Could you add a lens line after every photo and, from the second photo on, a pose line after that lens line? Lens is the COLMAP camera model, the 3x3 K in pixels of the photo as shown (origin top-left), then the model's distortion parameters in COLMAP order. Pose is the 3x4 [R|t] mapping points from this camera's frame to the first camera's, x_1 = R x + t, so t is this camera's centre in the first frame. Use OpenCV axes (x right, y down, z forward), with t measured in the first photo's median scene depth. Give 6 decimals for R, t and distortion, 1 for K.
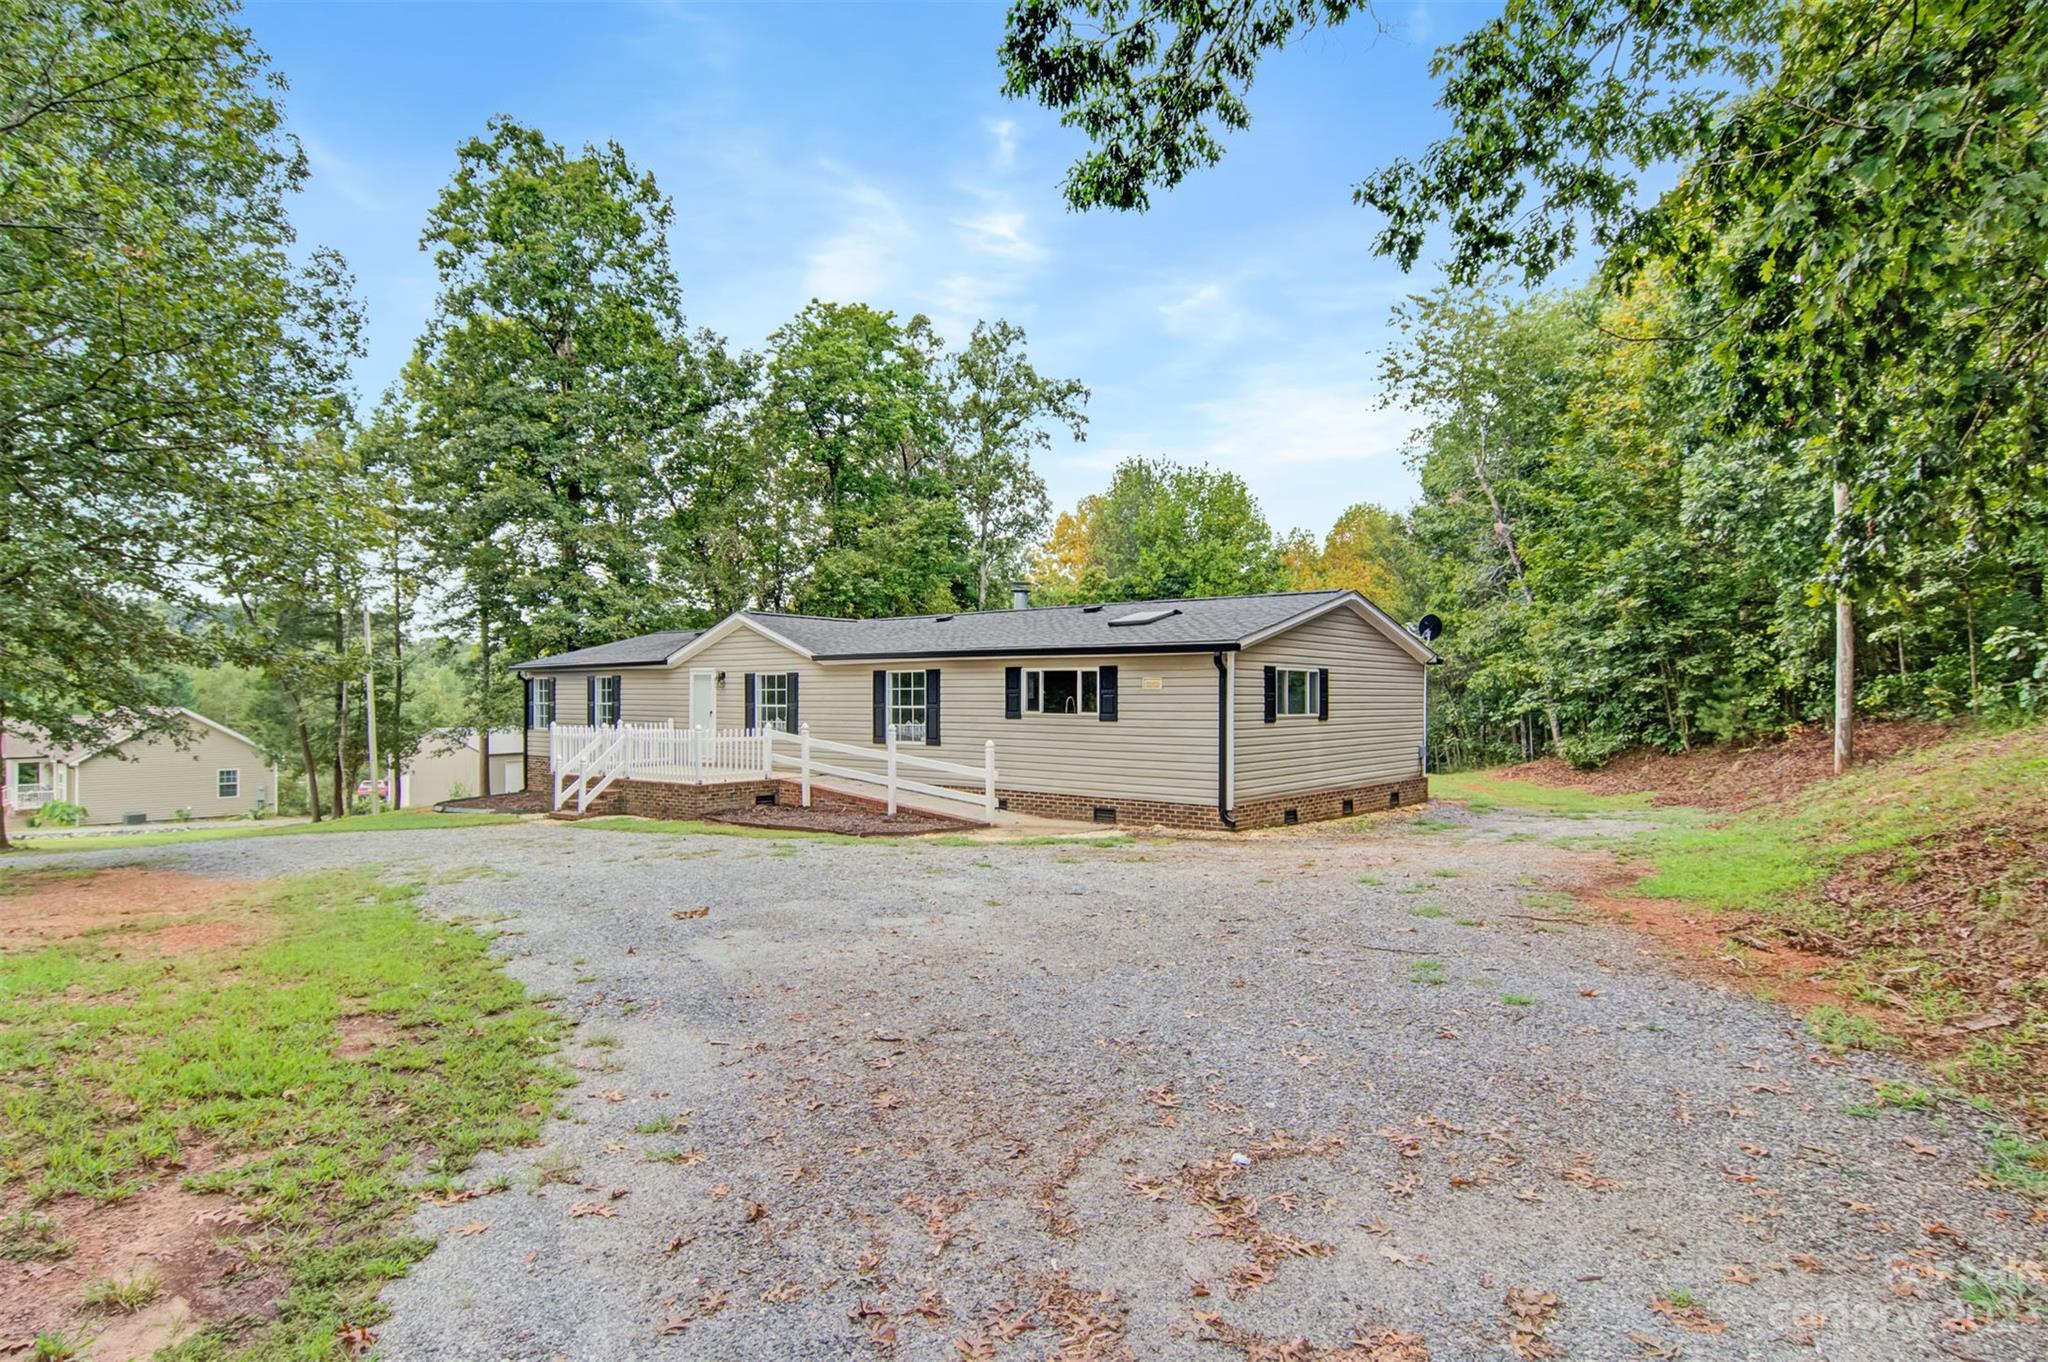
lens RADIAL K [[1087.7, 0, 1022.6], [0, 1087.7, 690.1], [0, 0, 1]] dist [0.000313, -0.000890]
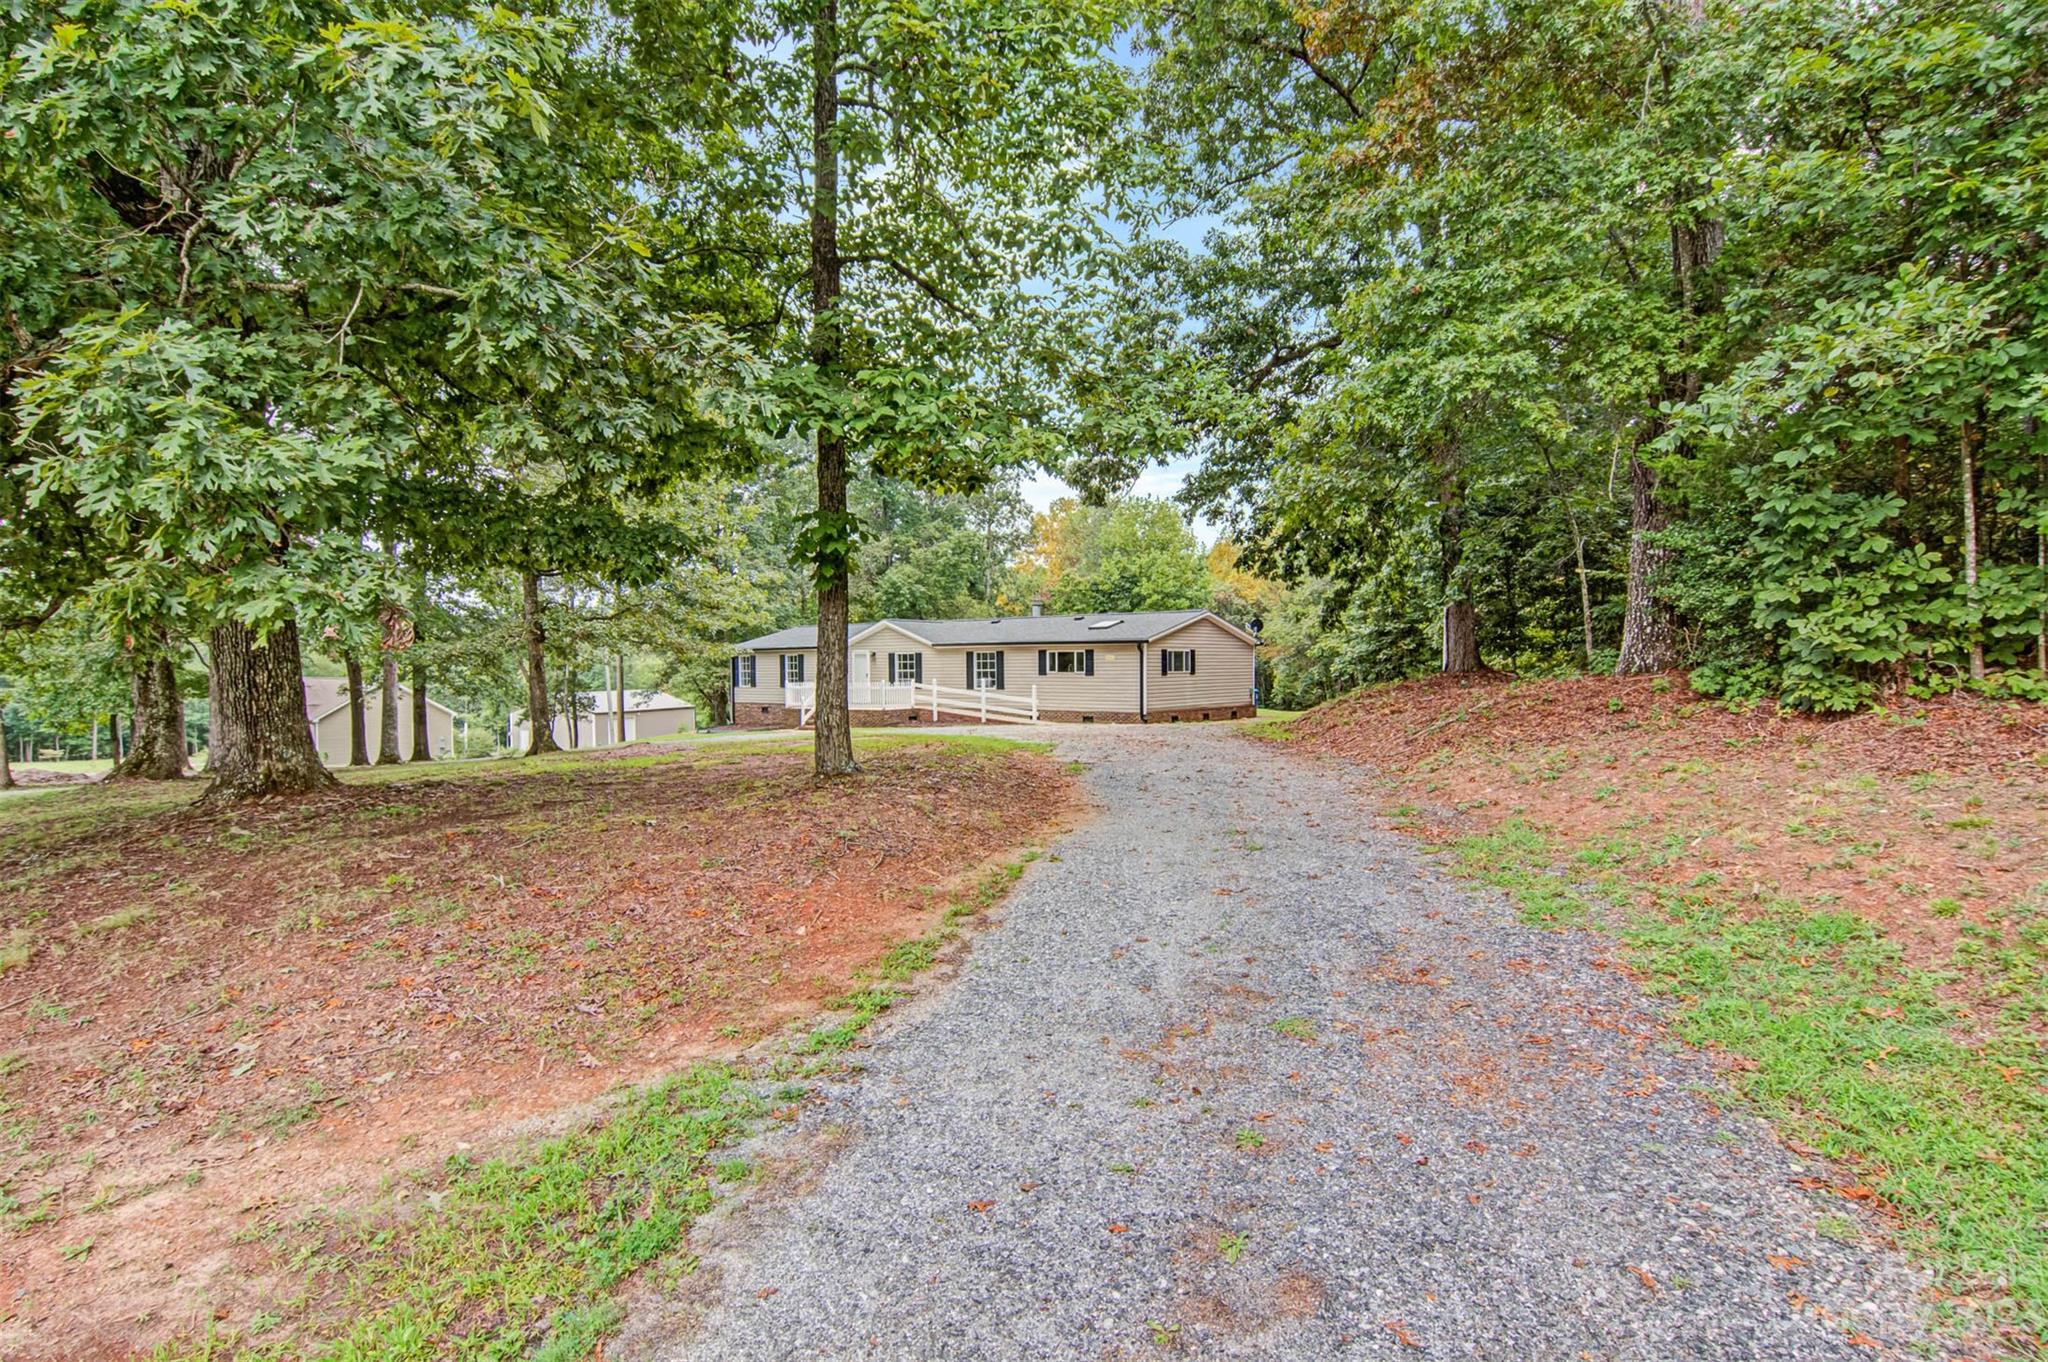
lens RADIAL K [[1087.7, 0, 1021.8], [0, 1087.7, 677.9], [0, 0, 1]] dist [0.000313, -0.000890]
pose [[0.999392, -0.010288, 0.033301, -0.091241], [0.009654, 0.999770, 0.019141, -0.006600], [-0.033490, -0.018808, 0.999262, -0.823306]]
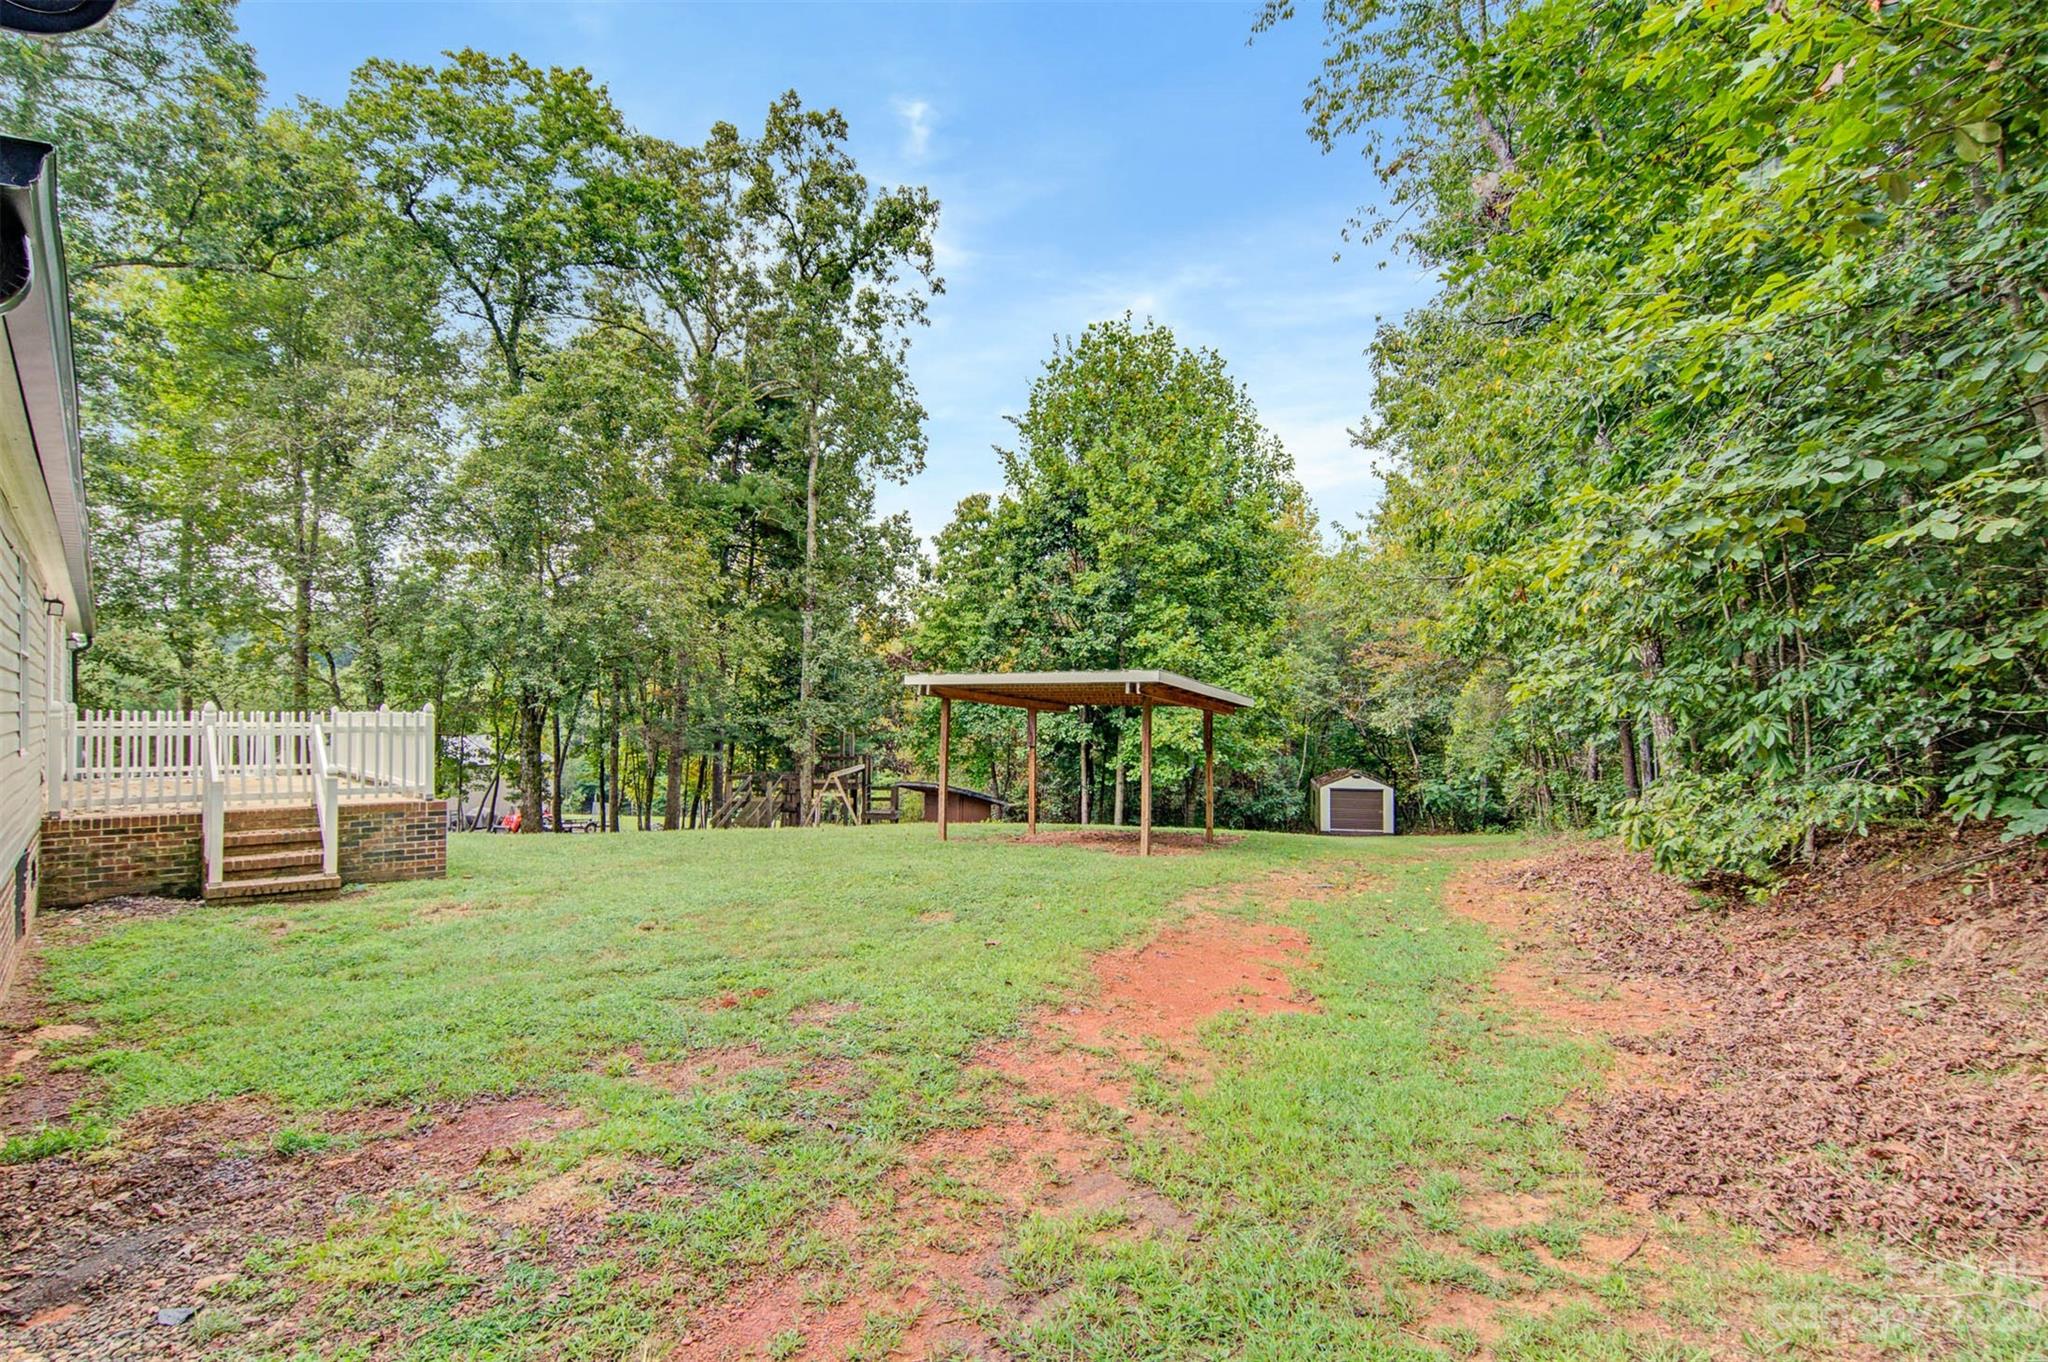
lens RADIAL K [[1087.7, 0, 1026.4], [0, 1087.7, 724.3], [0, 0, 1]] dist [0.000313, -0.000890]
pose [[0.983192, 0.003381, -0.182543, 0.478130], [-0.001110, 0.999921, 0.012542, 0.028961], [0.182571, -0.012128, 0.983118, 0.841745]]
